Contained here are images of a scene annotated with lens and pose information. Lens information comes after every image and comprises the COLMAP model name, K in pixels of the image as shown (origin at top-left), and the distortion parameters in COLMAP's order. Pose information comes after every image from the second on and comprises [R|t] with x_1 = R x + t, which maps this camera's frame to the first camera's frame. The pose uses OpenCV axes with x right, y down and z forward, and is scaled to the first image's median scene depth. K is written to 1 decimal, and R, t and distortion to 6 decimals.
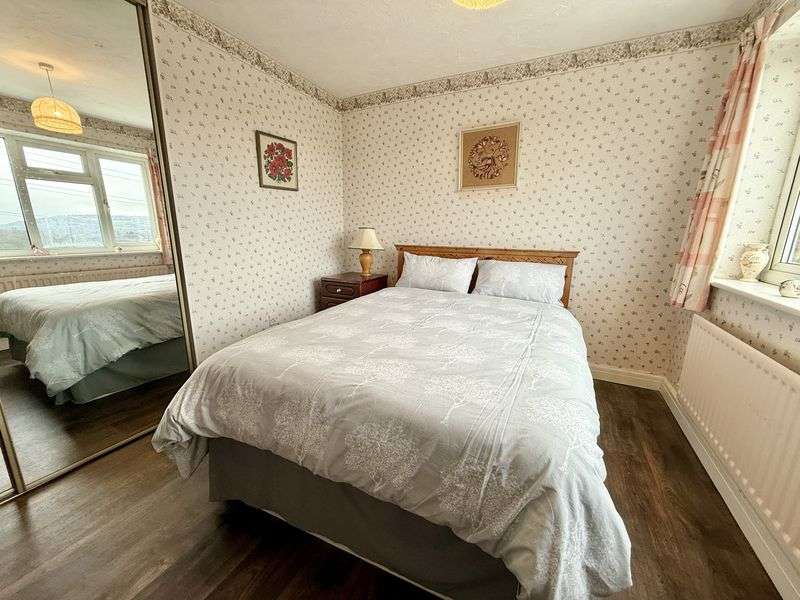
lens RADIAL K [[324.4, 0, 398.7], [0, 324.4, 292.4], [0, 0, 1]] dist [0.008662, -0.000083]
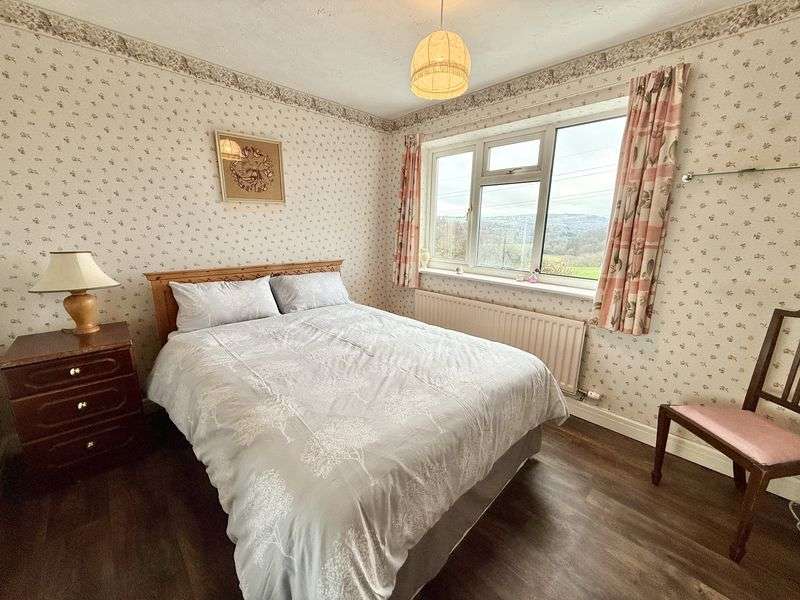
lens RADIAL K [[316.4, 0, 399.2], [0, 316.4, 296.3], [0, 0, 1]] dist [0.000015, -0.000052]
pose [[0.343490, -0.193878, 0.918927, -0.516388], [0.185918, 0.973133, 0.135819, -0.109357], [-0.920570, 0.124192, 0.370307, 0.336107]]
